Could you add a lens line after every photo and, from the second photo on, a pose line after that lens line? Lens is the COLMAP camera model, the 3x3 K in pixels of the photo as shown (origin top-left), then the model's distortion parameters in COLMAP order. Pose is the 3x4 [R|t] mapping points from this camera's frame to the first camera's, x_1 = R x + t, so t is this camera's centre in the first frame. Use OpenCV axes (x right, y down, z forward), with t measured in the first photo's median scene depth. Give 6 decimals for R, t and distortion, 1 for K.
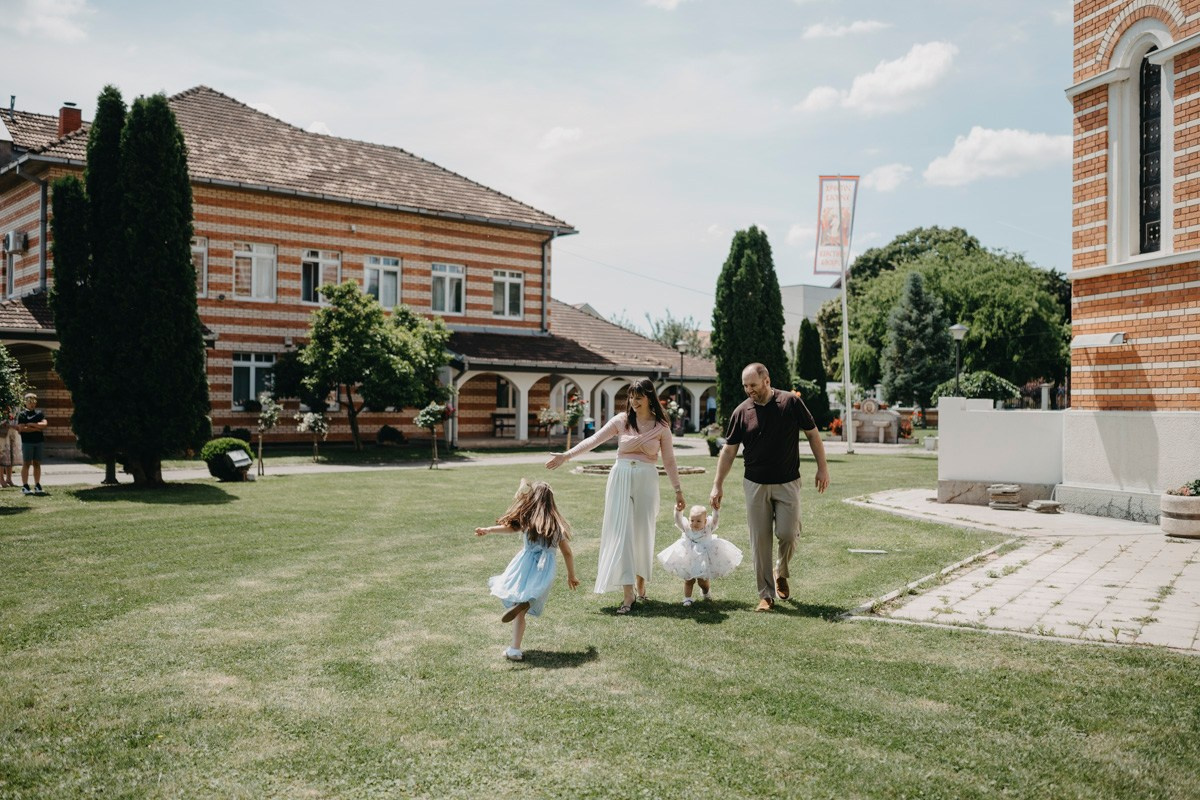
lens RADIAL K [[1134.6, 0, 600.0], [0, 1134.6, 393.2], [0, 0, 1]] dist [0.000533, 0.015167]
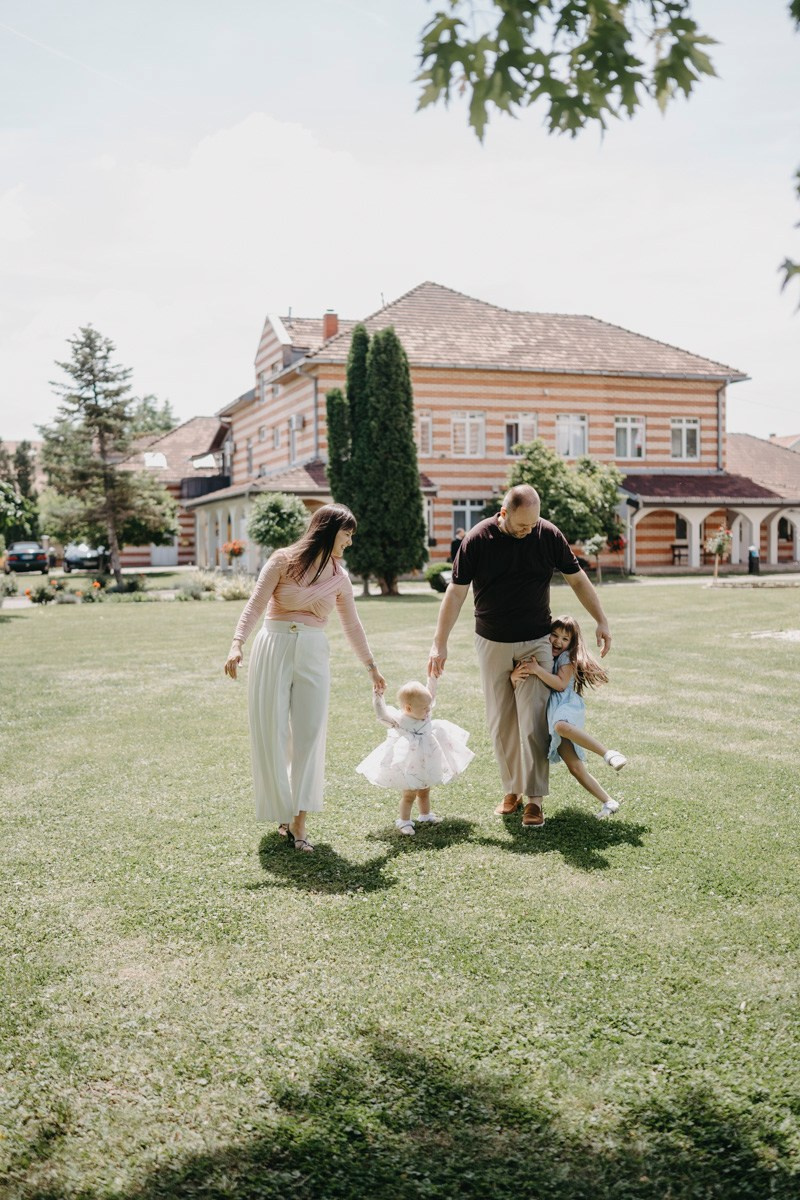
lens RADIAL K [[1134.6, 0, 400.0], [0, 1134.6, 600.0], [0, 0, 1]] dist [0.000533, 0.015167]
pose [[0.929894, -0.001414, -0.367825, 0.078839], [0.023798, 0.998129, 0.056328, 0.002850], [0.367057, -0.061133, 0.928187, -0.182963]]
